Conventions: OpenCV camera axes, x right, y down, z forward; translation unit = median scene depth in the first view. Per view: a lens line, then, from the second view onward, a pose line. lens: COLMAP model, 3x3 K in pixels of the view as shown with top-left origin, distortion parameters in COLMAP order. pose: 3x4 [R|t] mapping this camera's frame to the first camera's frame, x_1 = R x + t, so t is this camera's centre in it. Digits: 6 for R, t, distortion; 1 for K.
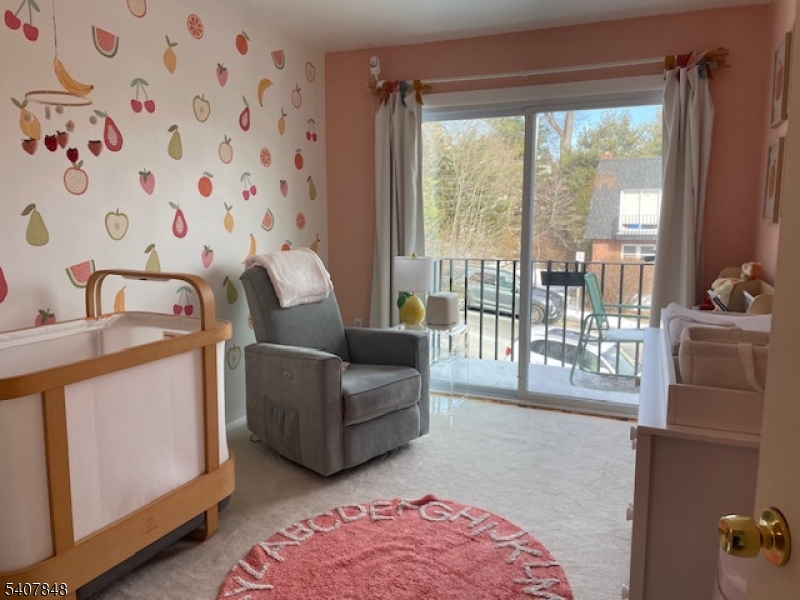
lens RADIAL K [[653.1, 0, 400.0], [0, 653.1, 300.0], [0, 0, 1]] dist [0.084873, -0.116628]
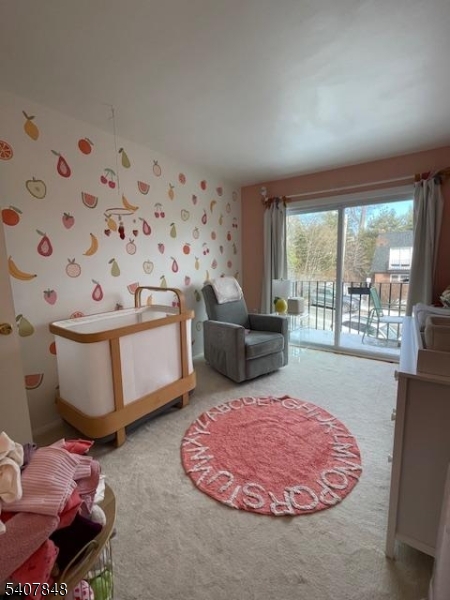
lens RADIAL K [[279.1, 0, 225.0], [0, 279.1, 300.0], [0, 0, 1]] dist [-0.001193, -0.000136]
pose [[0.977776, 0.007311, -0.209523, 0.033632], [-0.007657, 0.999970, -0.000840, -0.000131], [0.209511, 0.002425, 0.977803, 0.096122]]
